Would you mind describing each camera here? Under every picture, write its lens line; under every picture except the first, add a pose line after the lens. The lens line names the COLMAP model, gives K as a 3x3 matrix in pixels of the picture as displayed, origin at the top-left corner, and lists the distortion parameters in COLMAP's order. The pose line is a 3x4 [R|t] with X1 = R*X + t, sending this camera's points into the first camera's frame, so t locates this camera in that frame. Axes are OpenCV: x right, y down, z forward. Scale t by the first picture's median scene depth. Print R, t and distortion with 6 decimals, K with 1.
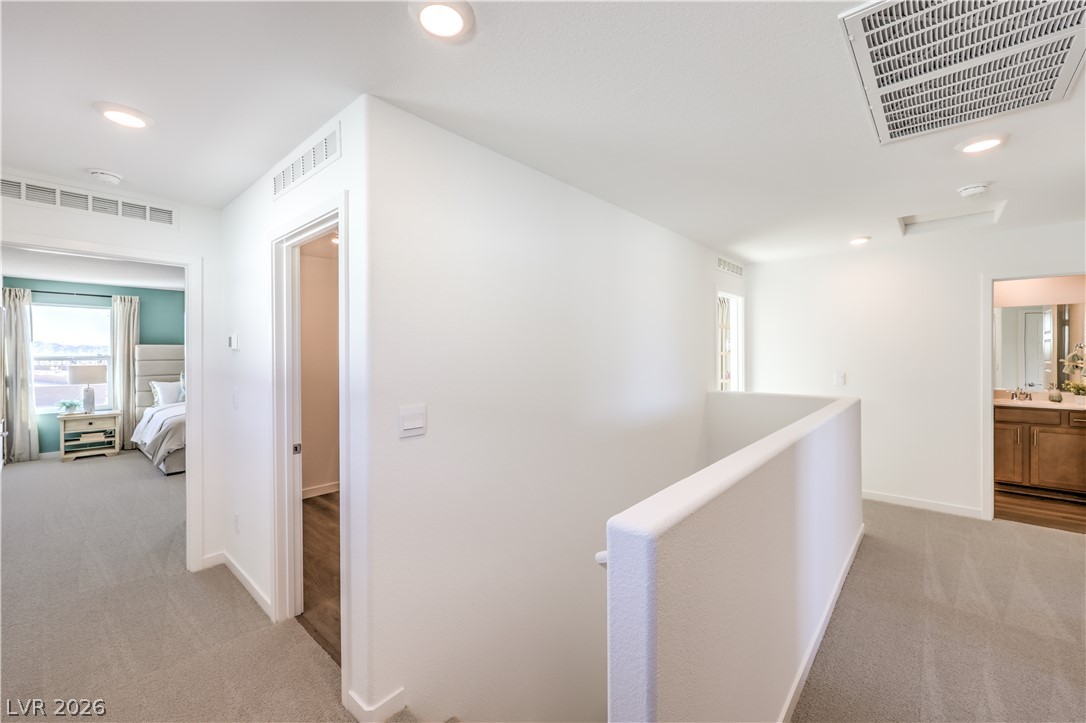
lens RADIAL K [[445.8, 0, 544.3], [0, 445.8, 356.6], [0, 0, 1]] dist [0.000733, -0.000053]
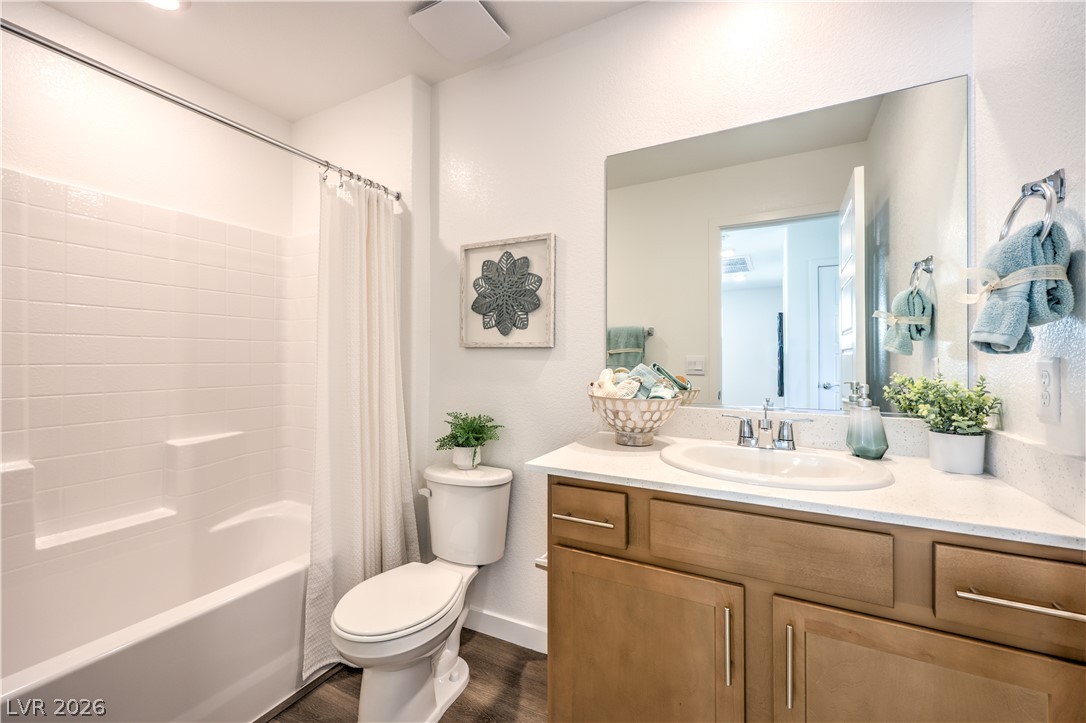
lens RADIAL K [[445.8, 0, 542.6], [0, 445.8, 359.6], [0, 0, 1]] dist [0.000733, -0.000053]
pose [[0.970567, 0.007033, 0.240729, 0.911178], [-0.006949, 0.999975, -0.001198, 0.048198], [-0.240732, -0.000510, 0.970592, 0.802997]]
